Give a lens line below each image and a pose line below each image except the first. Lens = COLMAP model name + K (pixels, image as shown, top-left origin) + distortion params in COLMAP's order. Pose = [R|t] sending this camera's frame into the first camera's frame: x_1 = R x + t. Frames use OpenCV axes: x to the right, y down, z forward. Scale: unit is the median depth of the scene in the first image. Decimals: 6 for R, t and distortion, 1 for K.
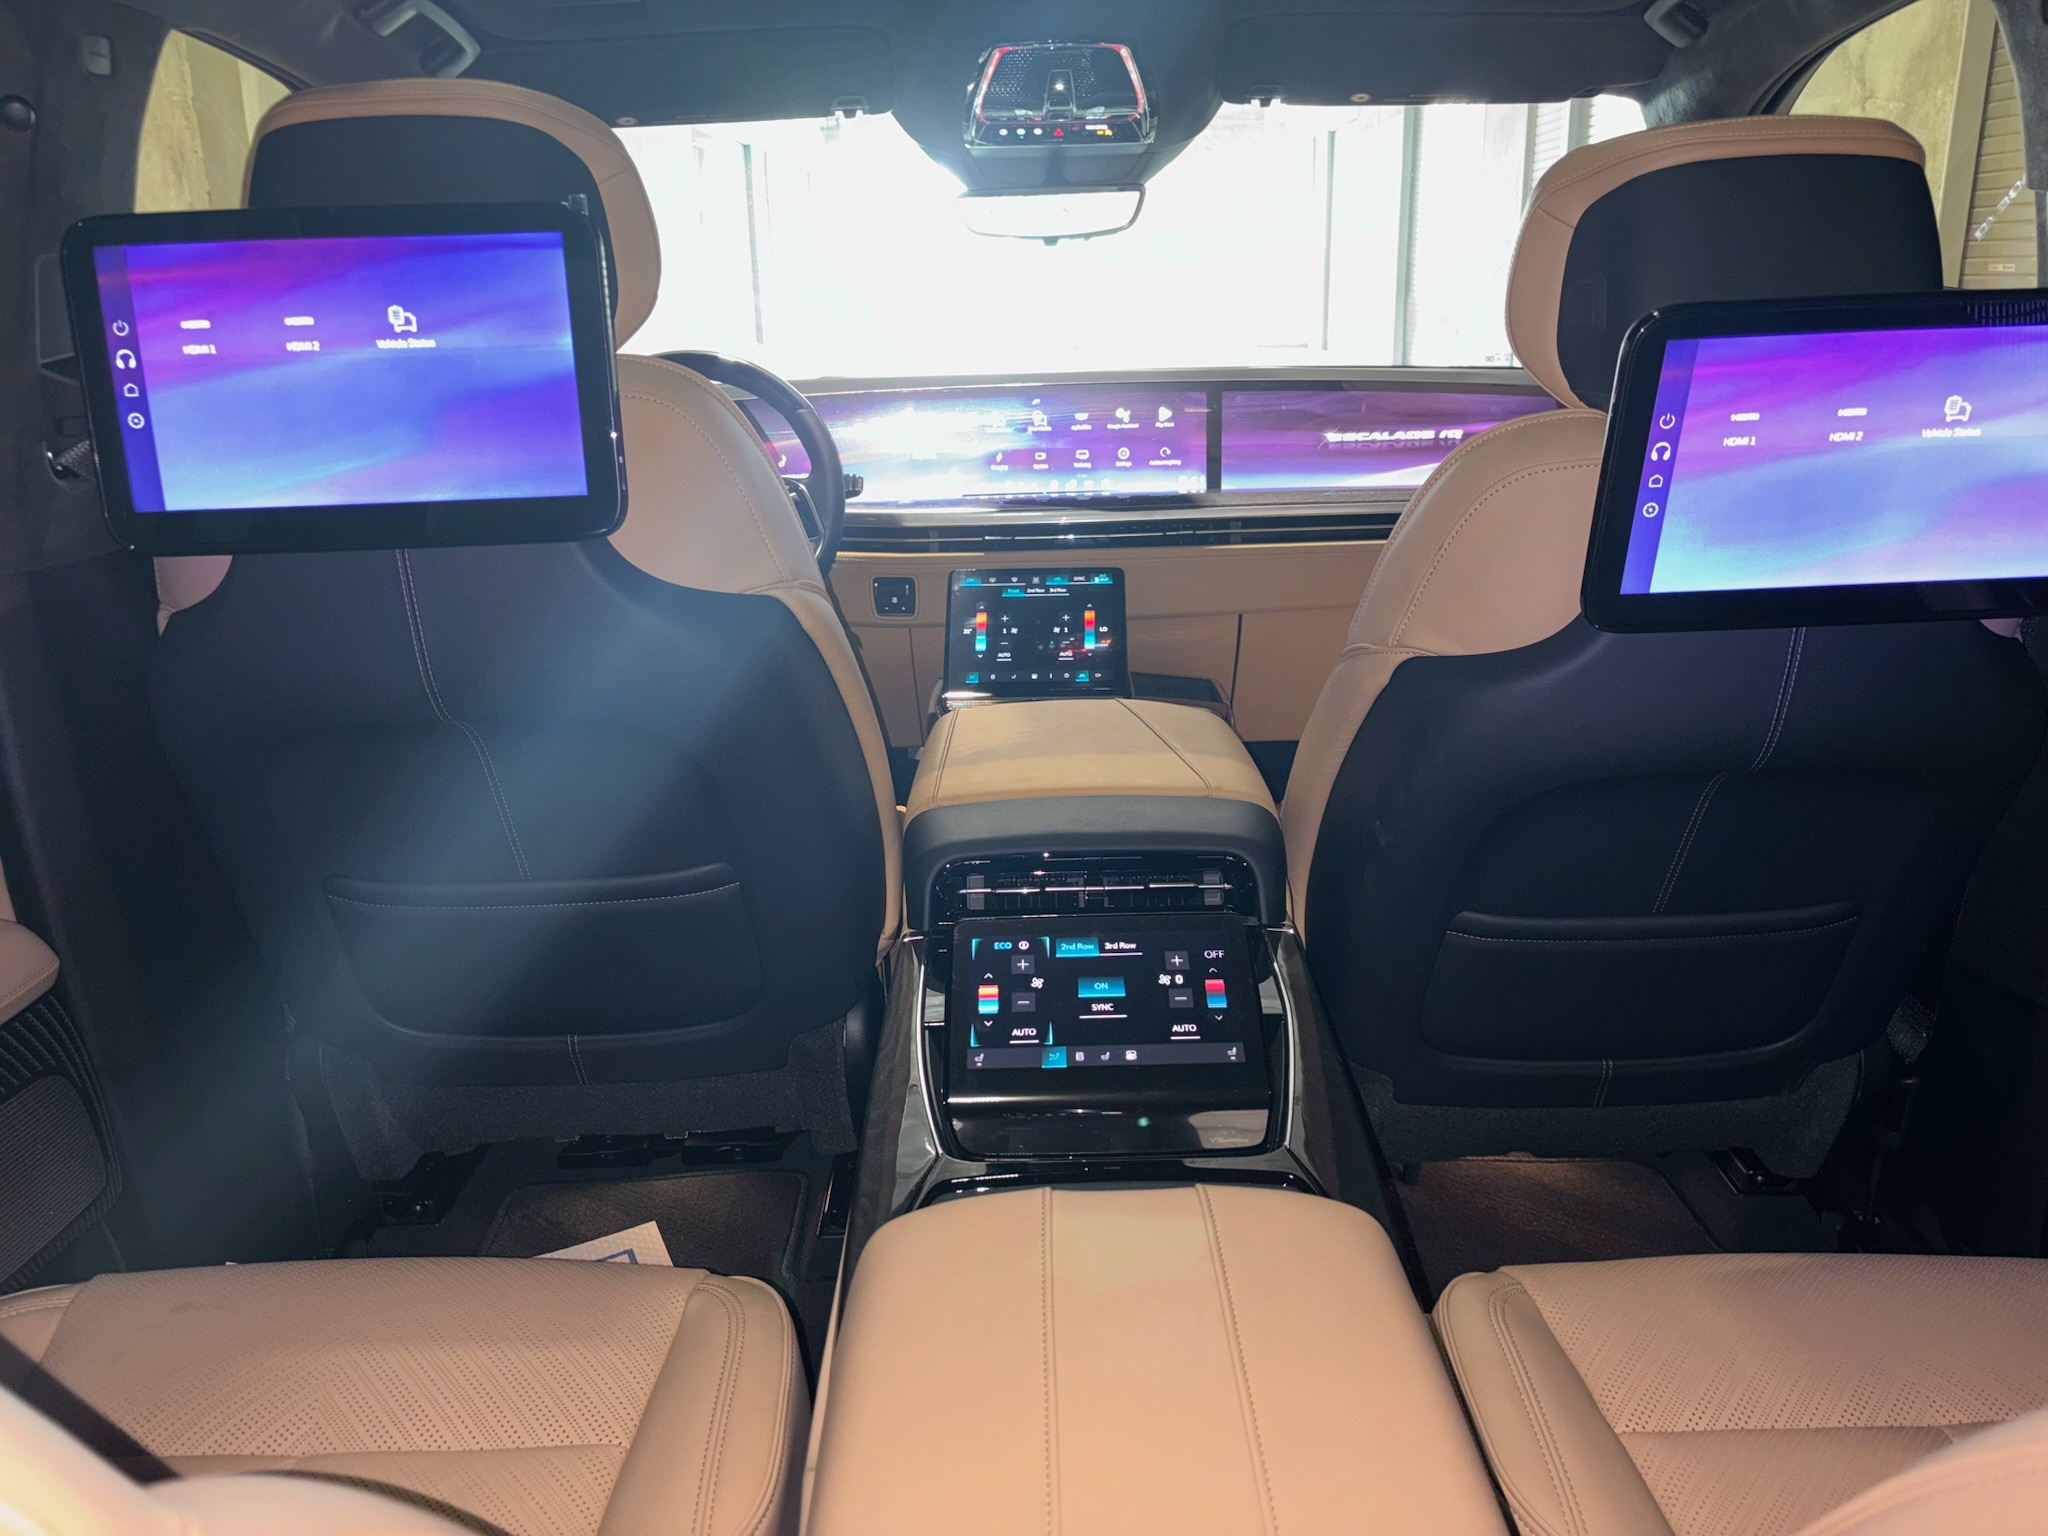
lens RADIAL K [[1493.5, 0, 1038.3], [0, 1493.5, 839.6], [0, 0, 1]] dist [0.028349, -0.052836]
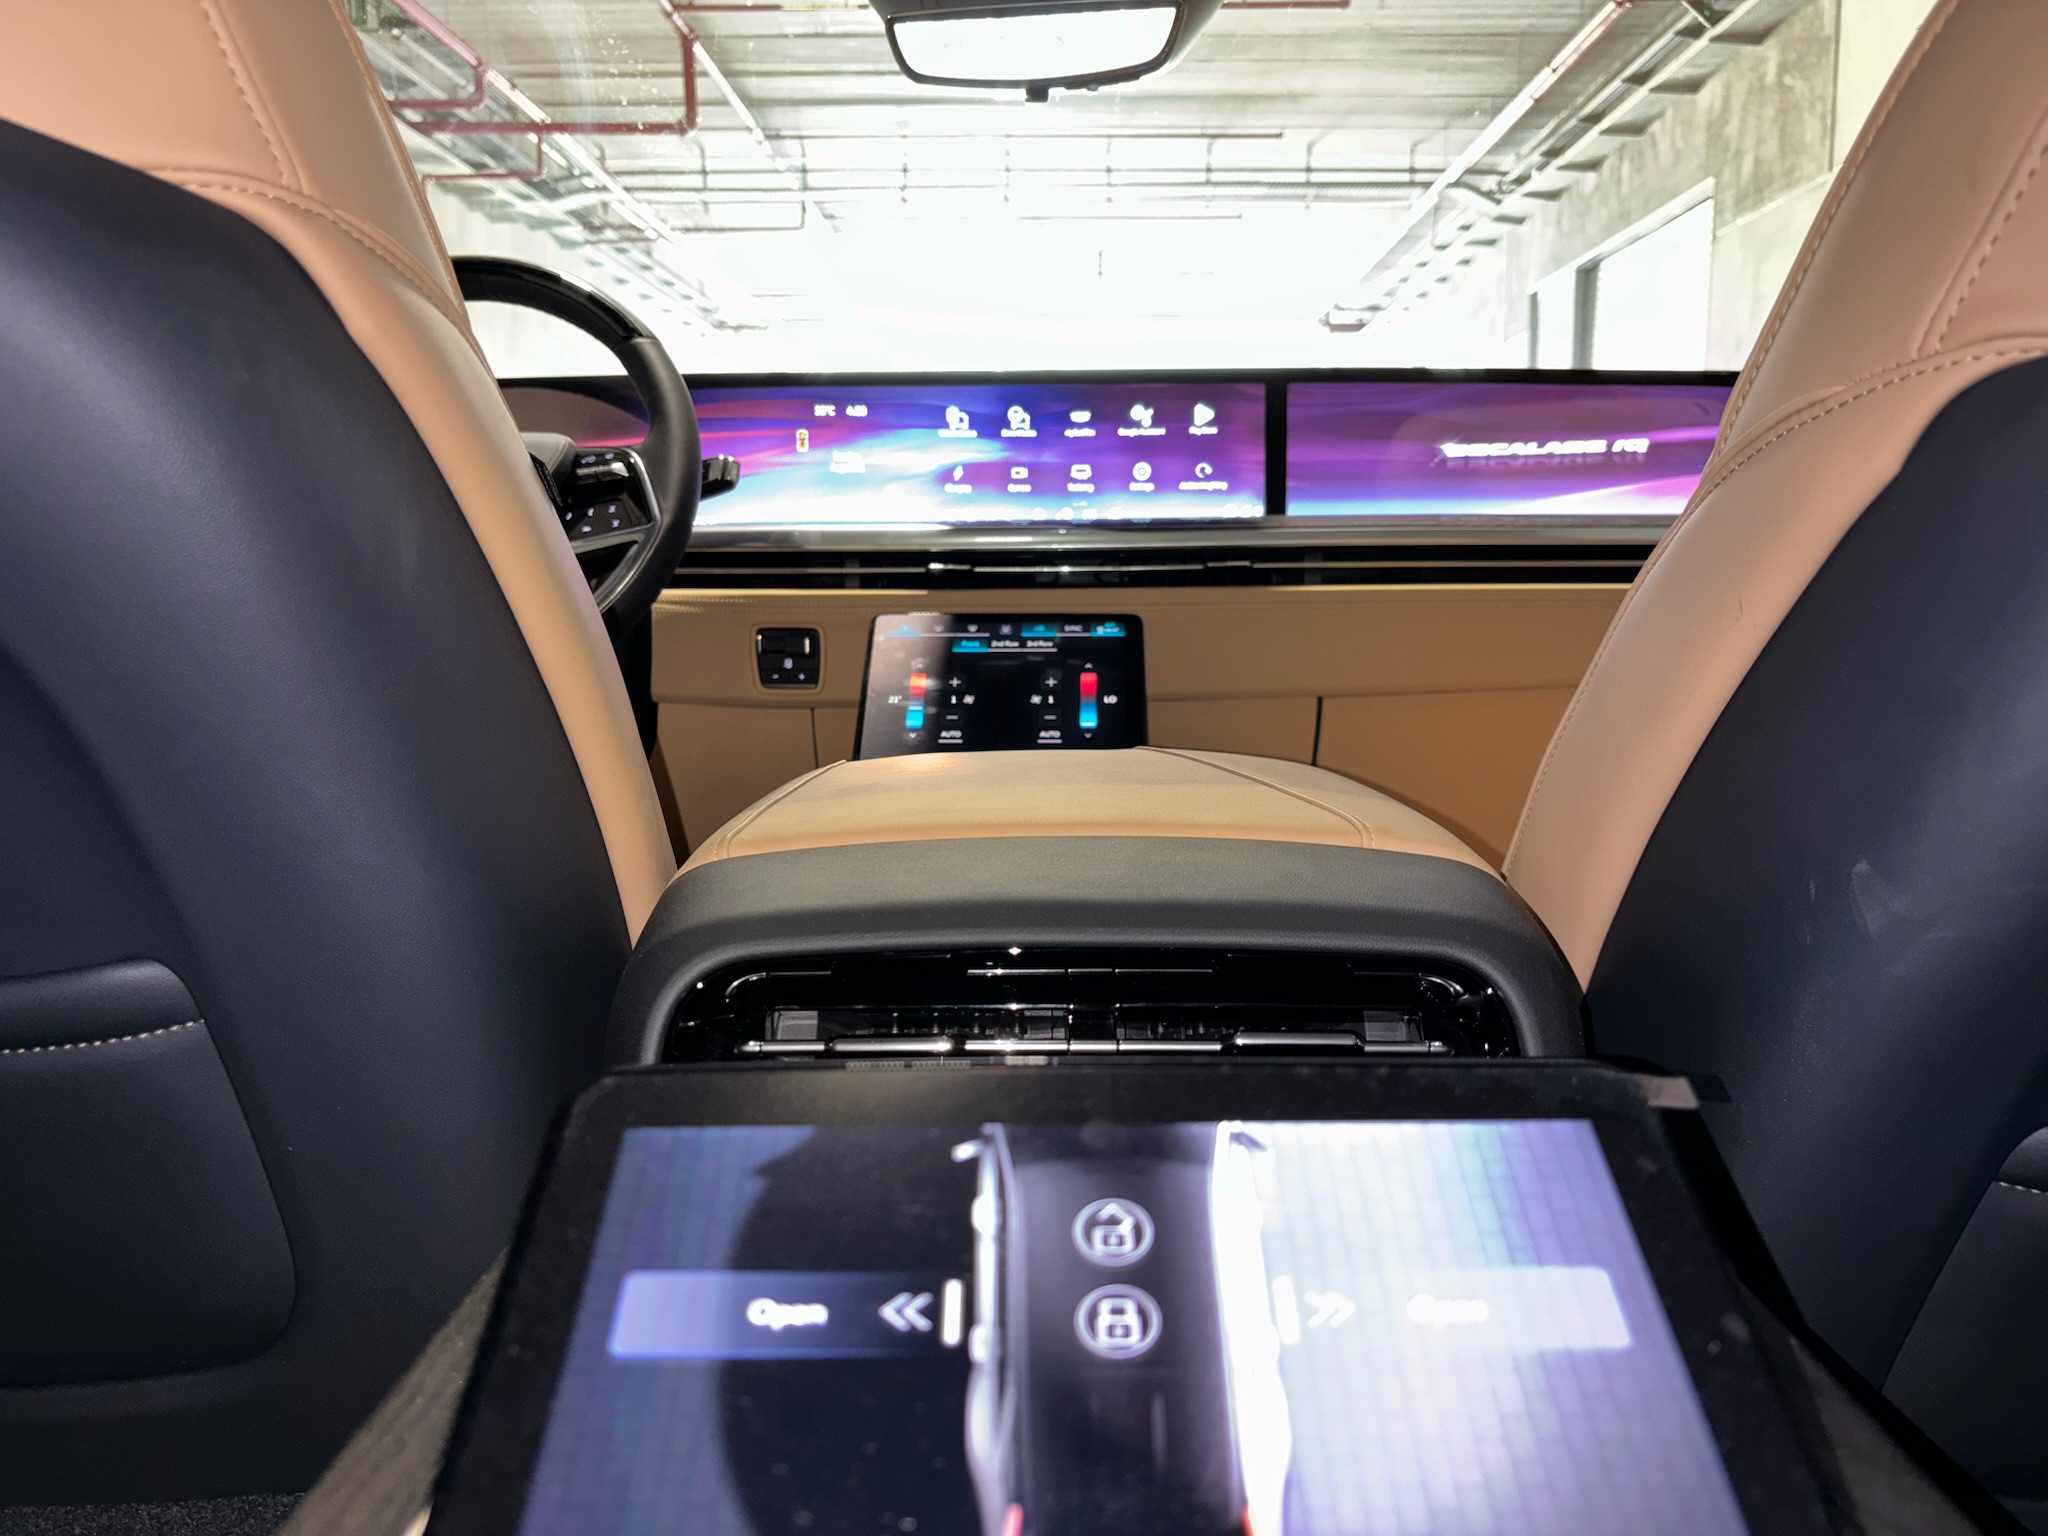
lens RADIAL K [[1493.5, 0, 1024.5], [0, 1493.5, 838.9], [0, 0, 1]] dist [0.028349, -0.052836]
pose [[0.999740, 0.021139, -0.008567, 0.013597], [-0.022349, 0.982911, -0.182721, 0.031549], [0.004558, 0.182865, 0.983127, 0.373890]]
